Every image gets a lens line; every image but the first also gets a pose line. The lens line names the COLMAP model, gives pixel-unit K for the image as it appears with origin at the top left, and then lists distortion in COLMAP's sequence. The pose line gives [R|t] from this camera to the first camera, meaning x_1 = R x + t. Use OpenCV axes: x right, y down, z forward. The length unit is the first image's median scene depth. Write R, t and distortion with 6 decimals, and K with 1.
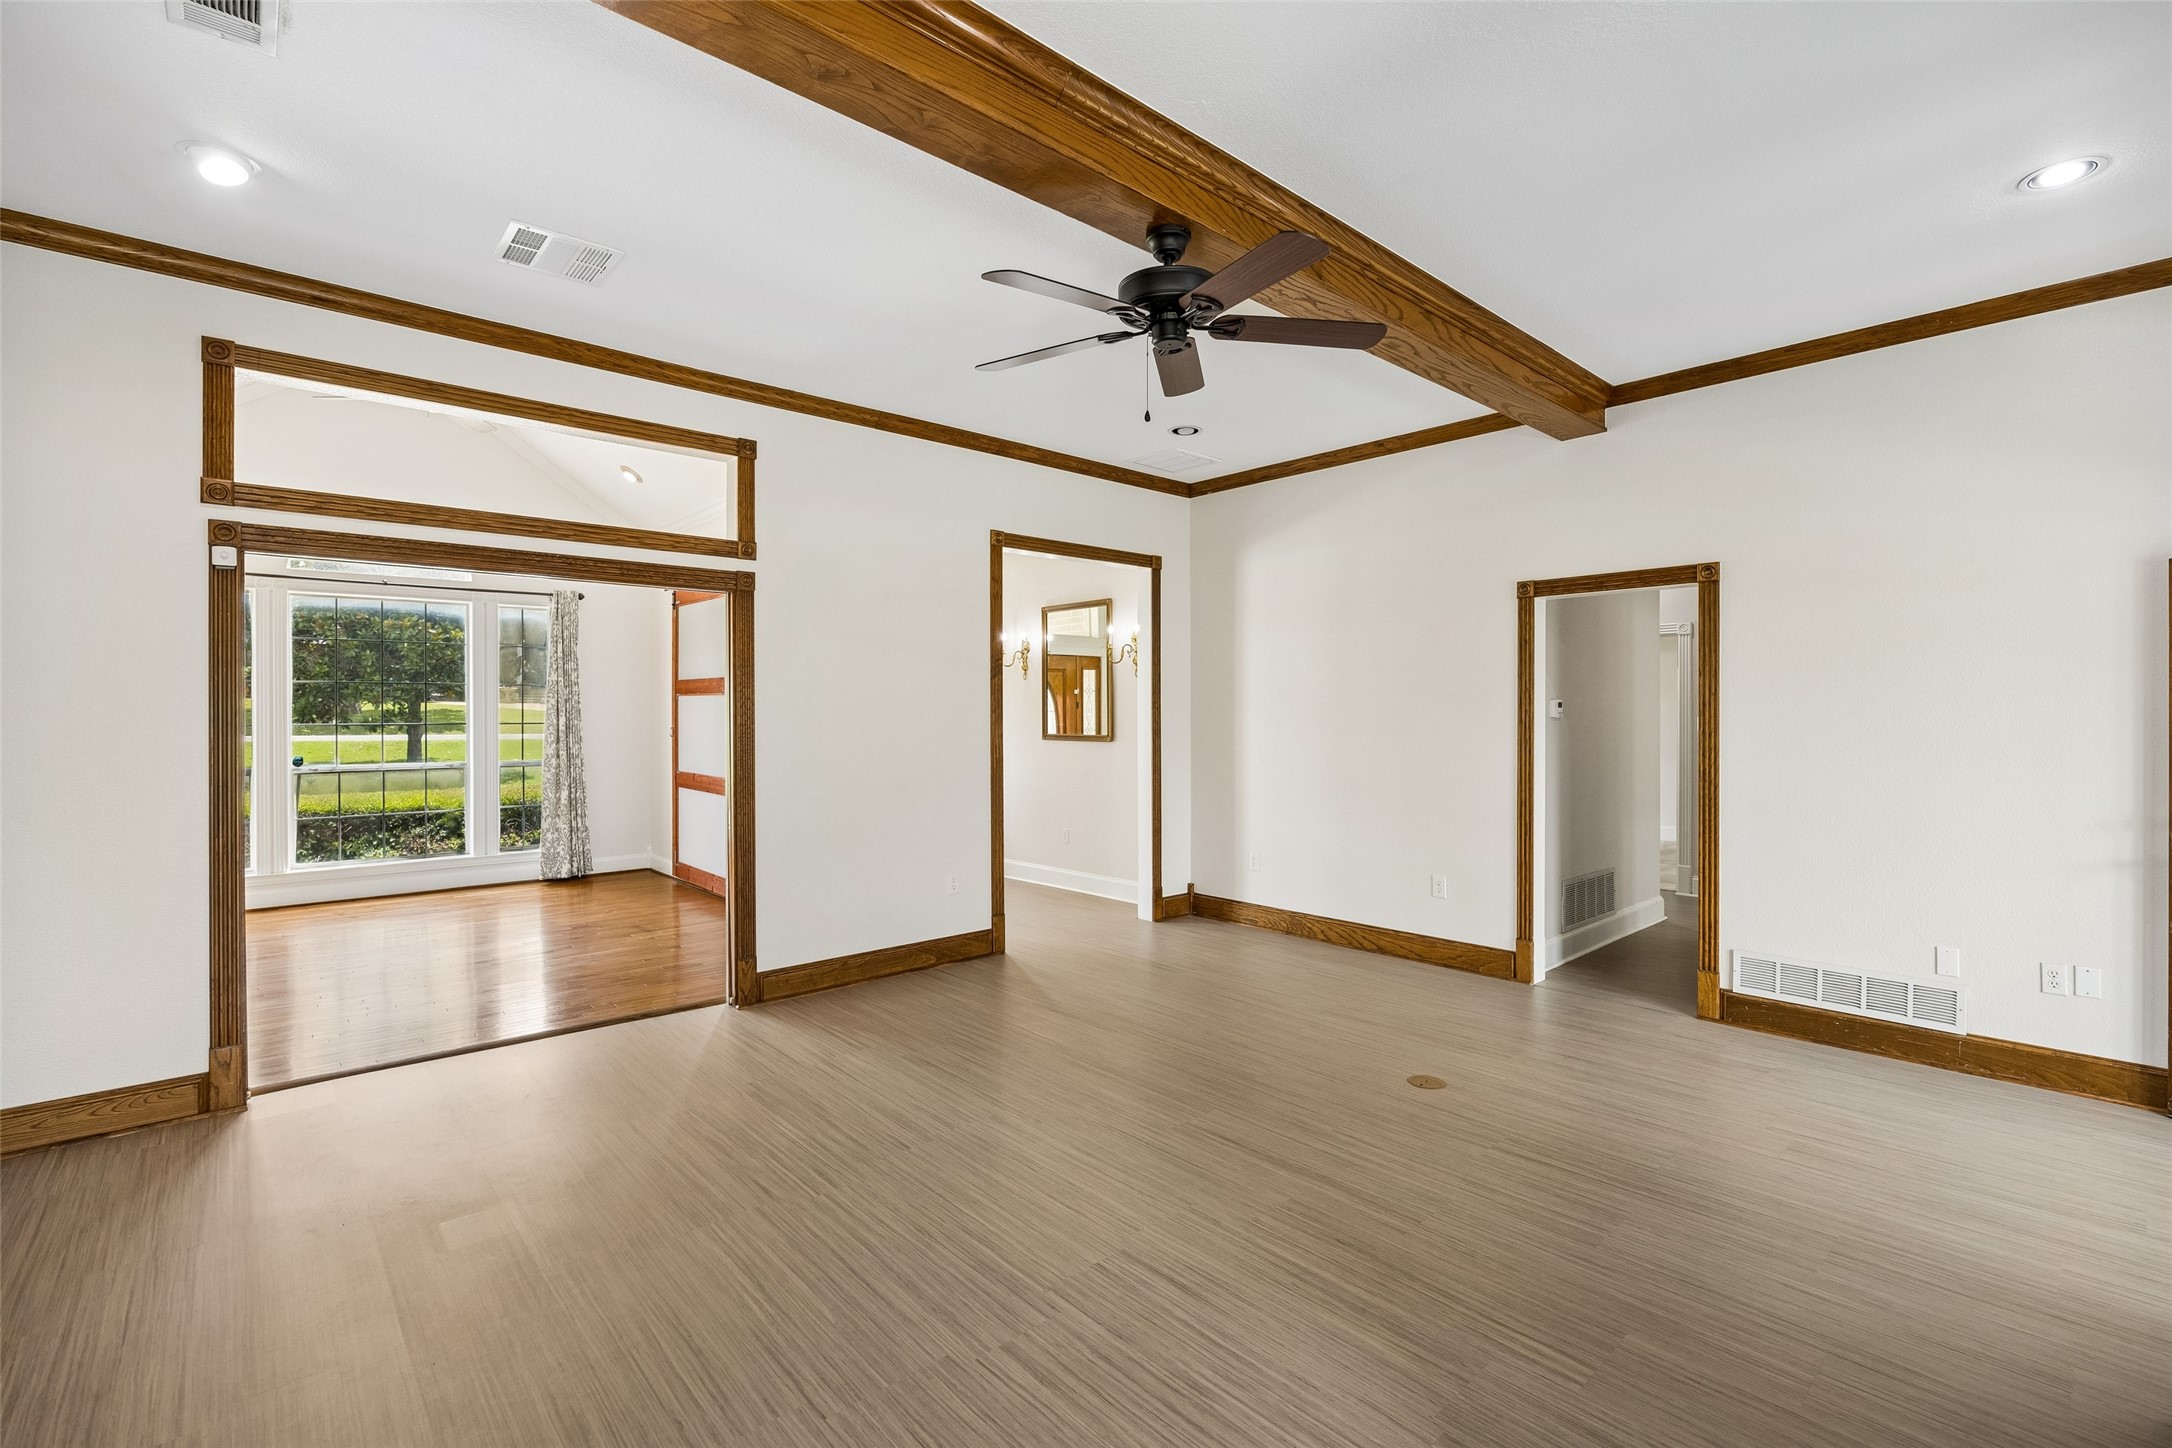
lens RADIAL K [[950.4, 0, 1086.1], [0, 950.4, 715.4], [0, 0, 1]] dist [-0.012767, -0.000184]
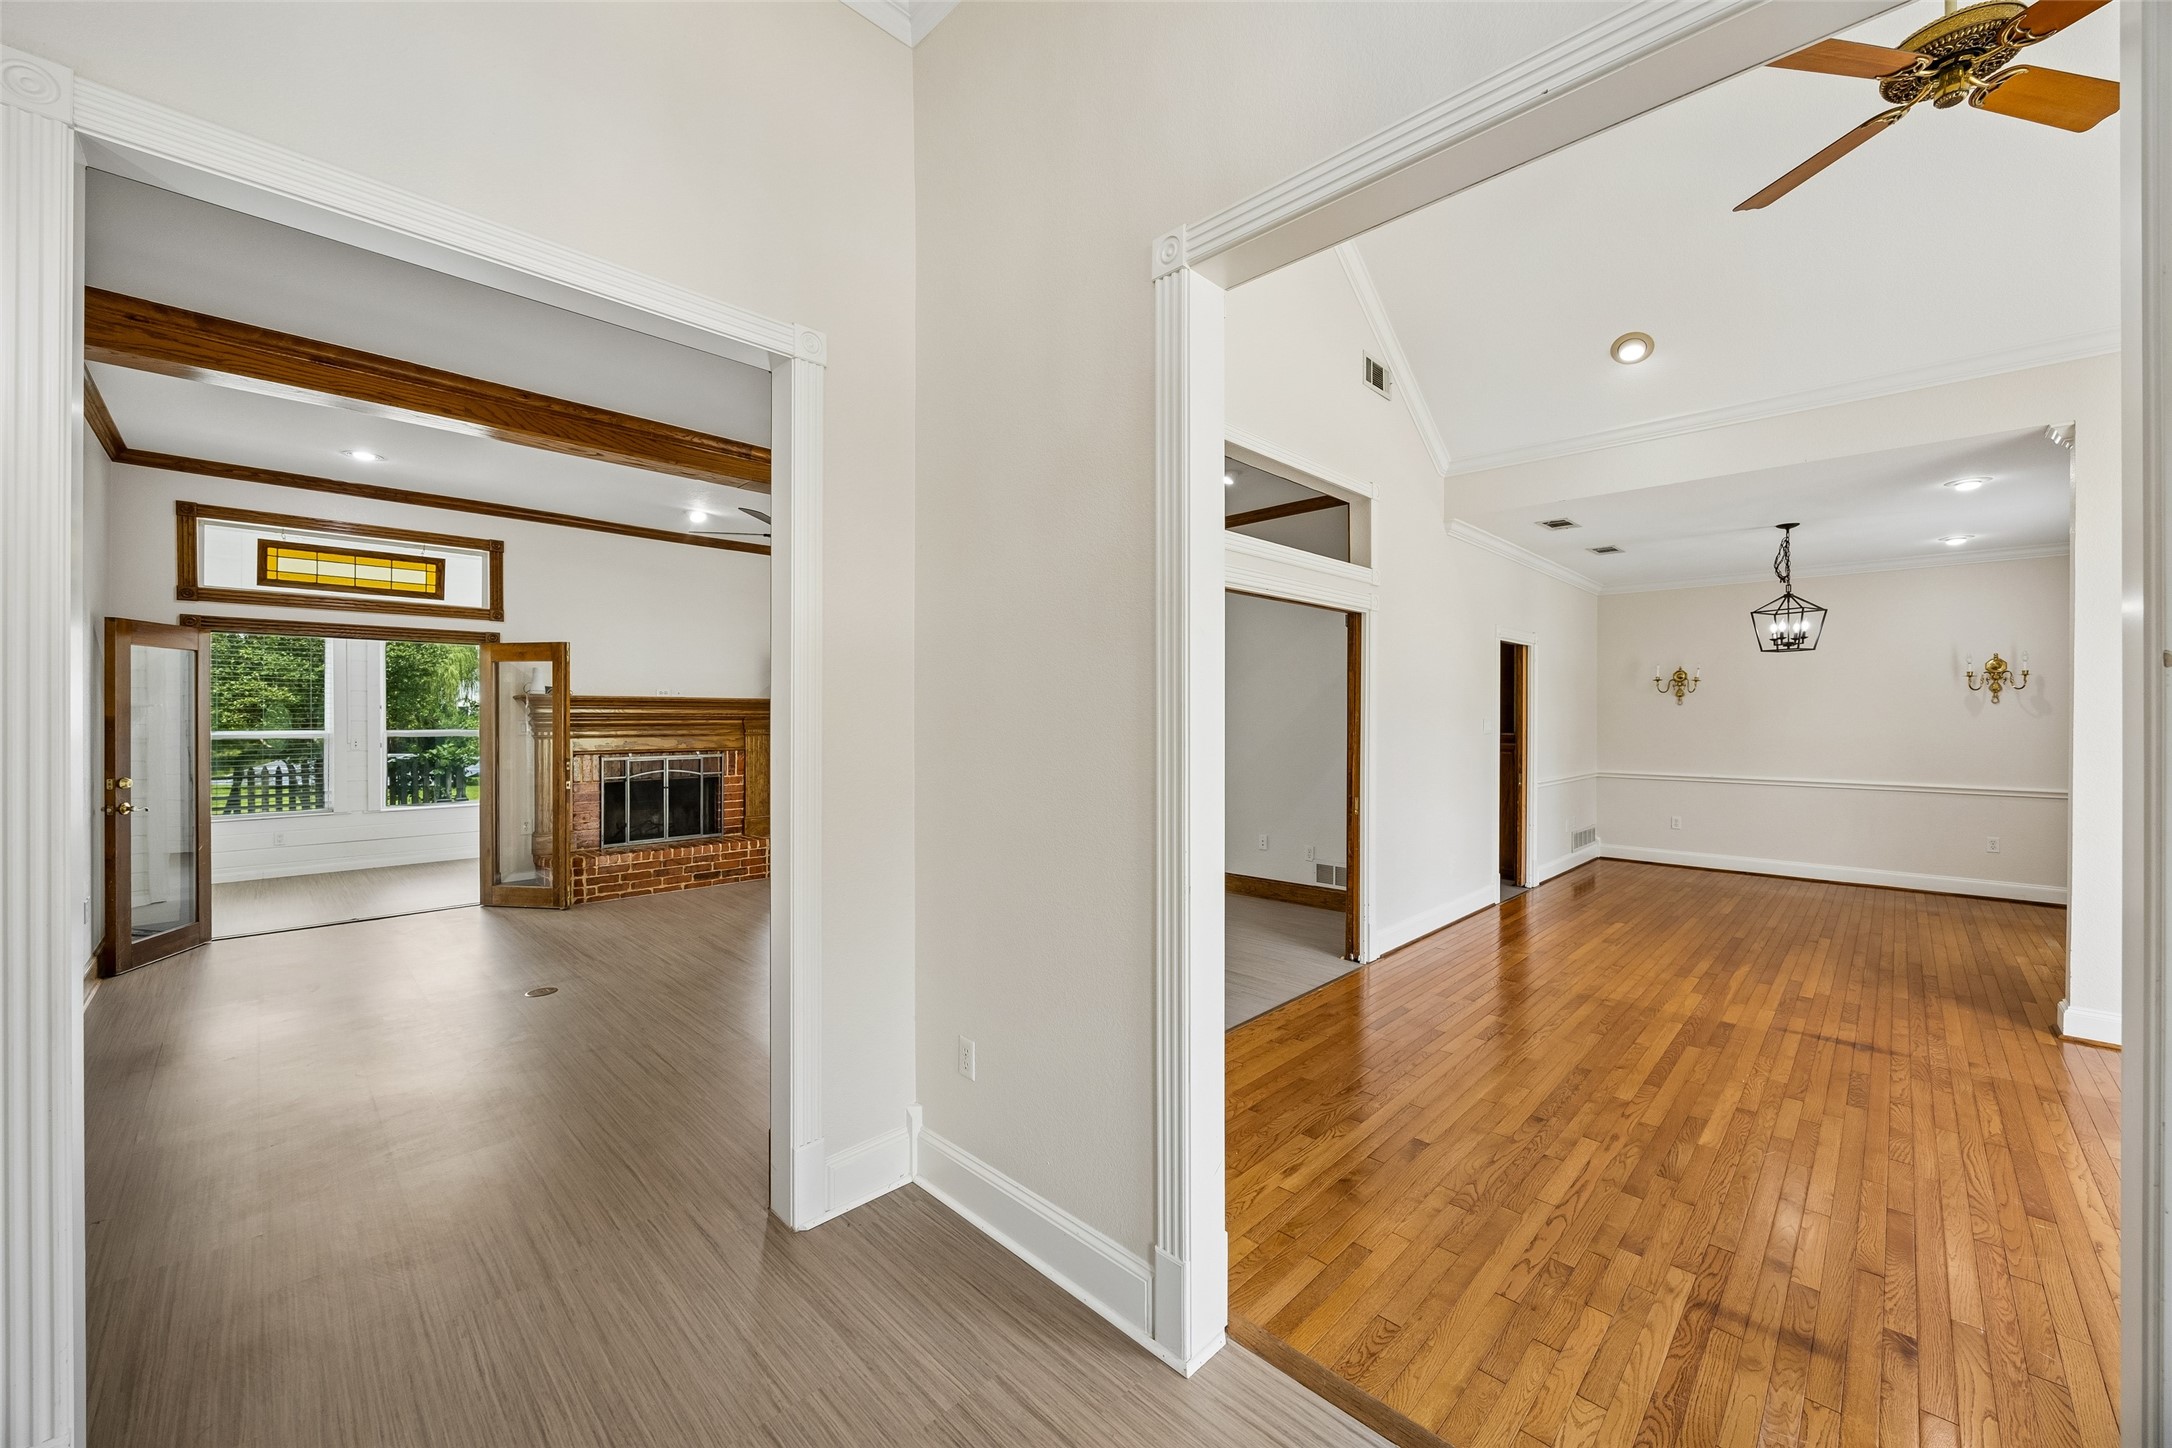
lens RADIAL K [[823.9, 0, 1088.2], [0, 823.9, 717.8], [0, 0, 1]] dist [-0.003412, -0.000606]
pose [[-0.998385, 0.001900, -0.056780, -0.160726], [0.001598, 0.999984, 0.005359, -0.002763], [0.056790, 0.005259, -0.998372, 1.019625]]
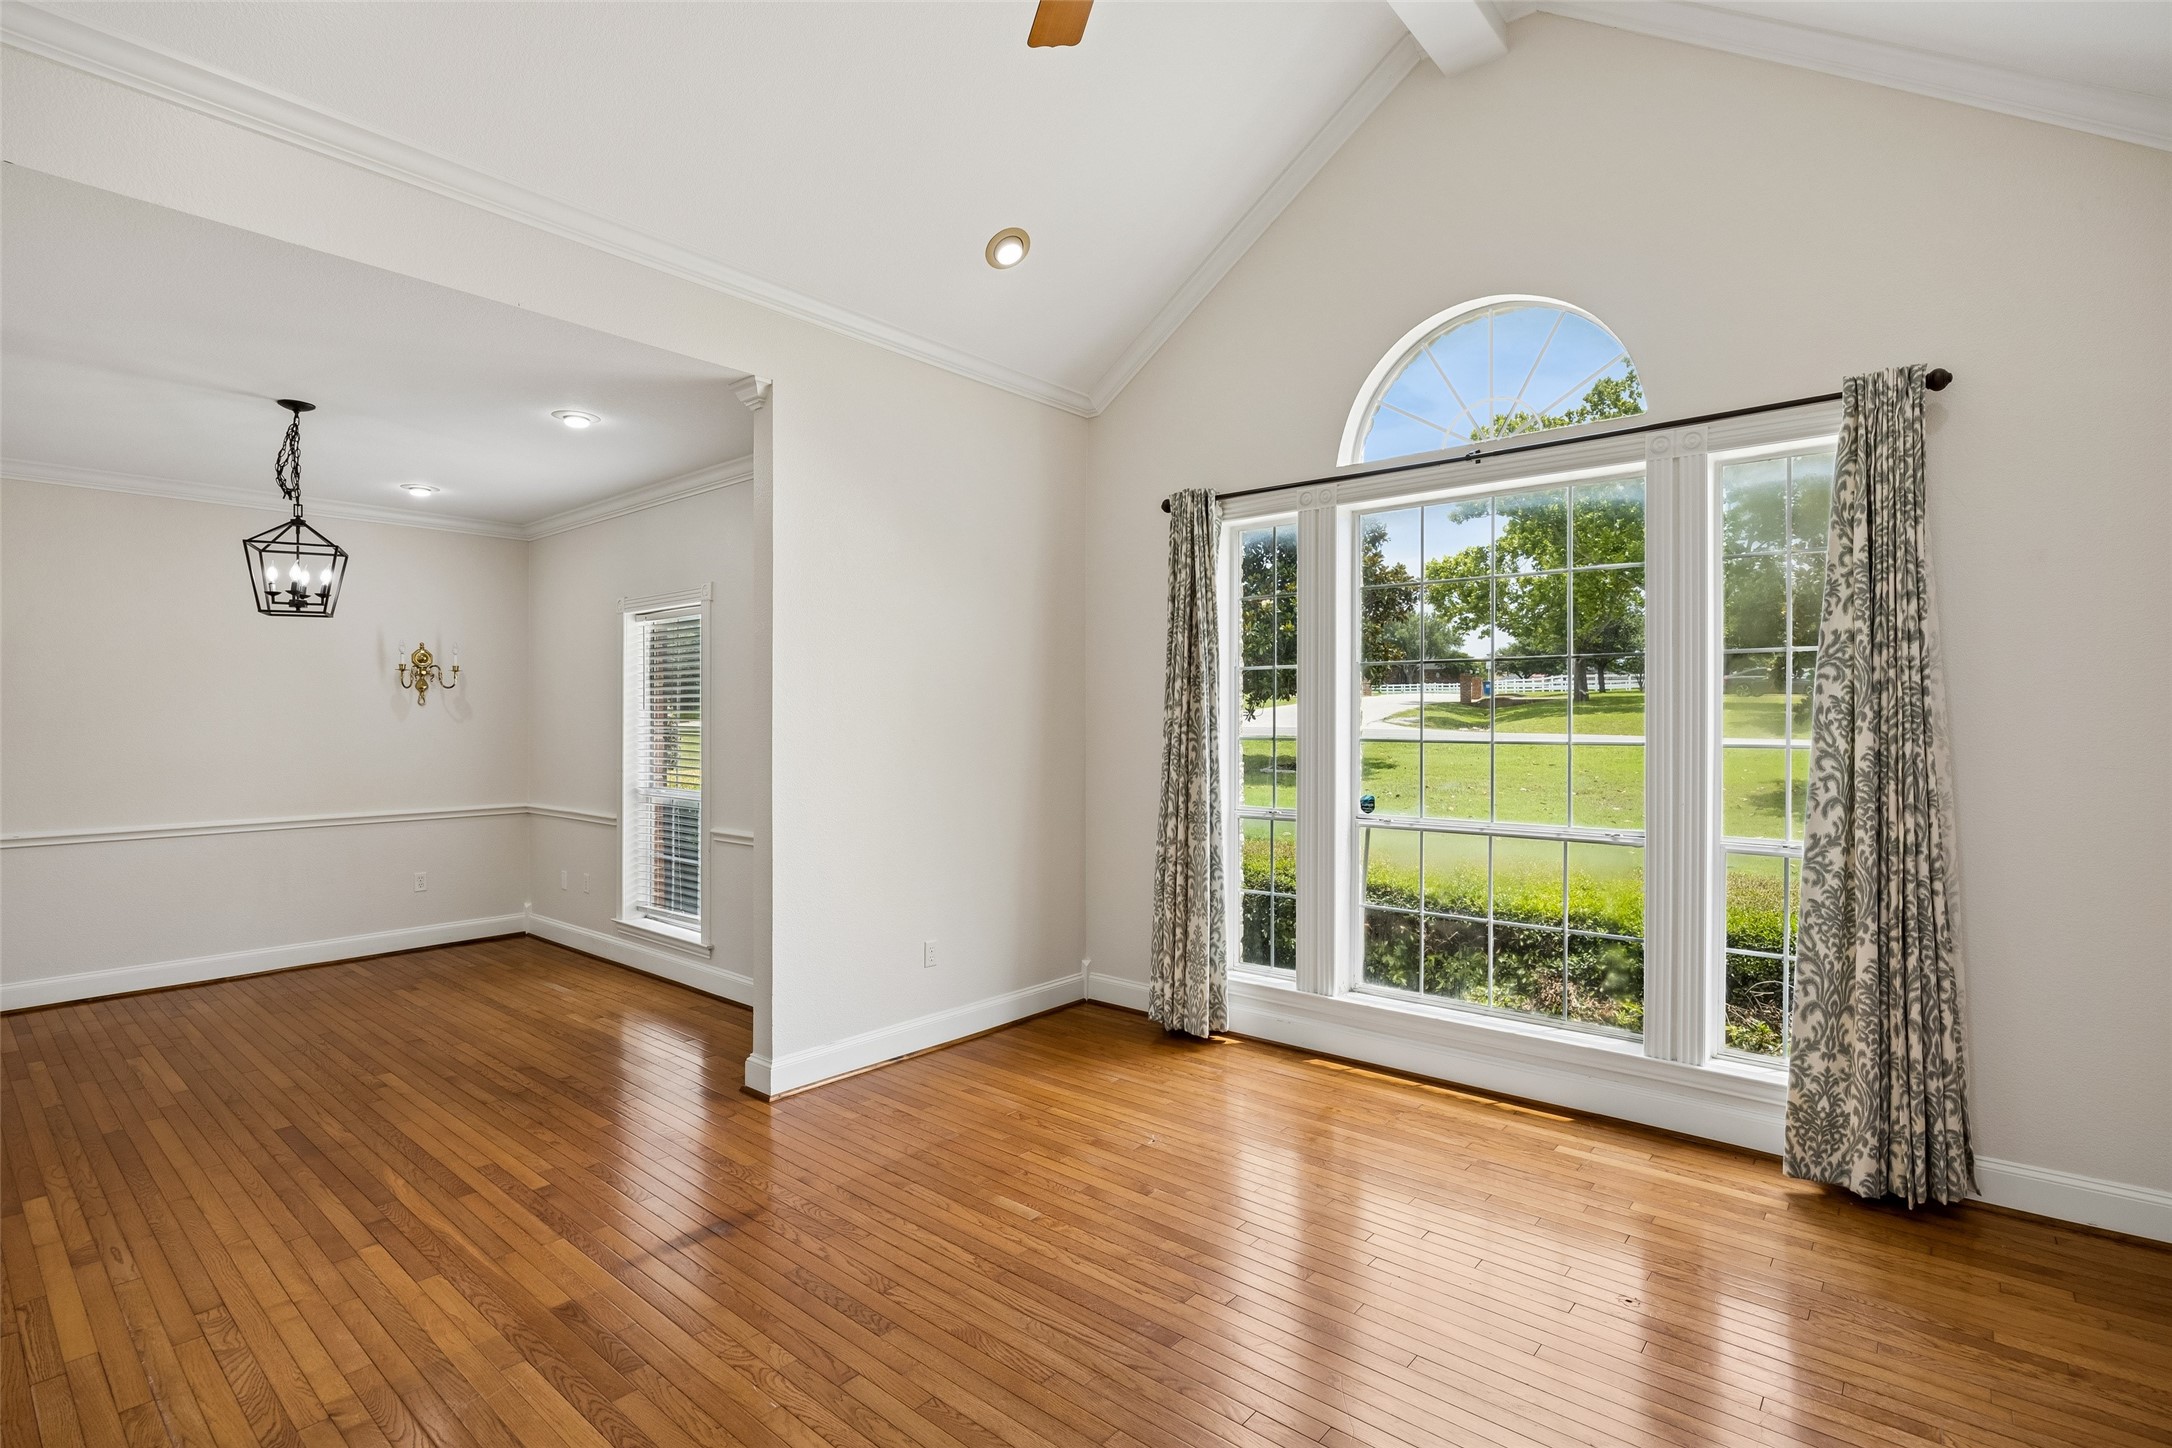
lens RADIAL K [[1023.1, 0, 1096.6], [0, 1023.1, 720.9], [0, 0, 1]] dist [-0.016185, 0.001400]
pose [[0.141345, 0.008296, -0.989926, -0.227441], [-0.001224, 0.999966, 0.008206, -0.005756], [0.989960, 0.000052, 0.141350, 0.682292]]
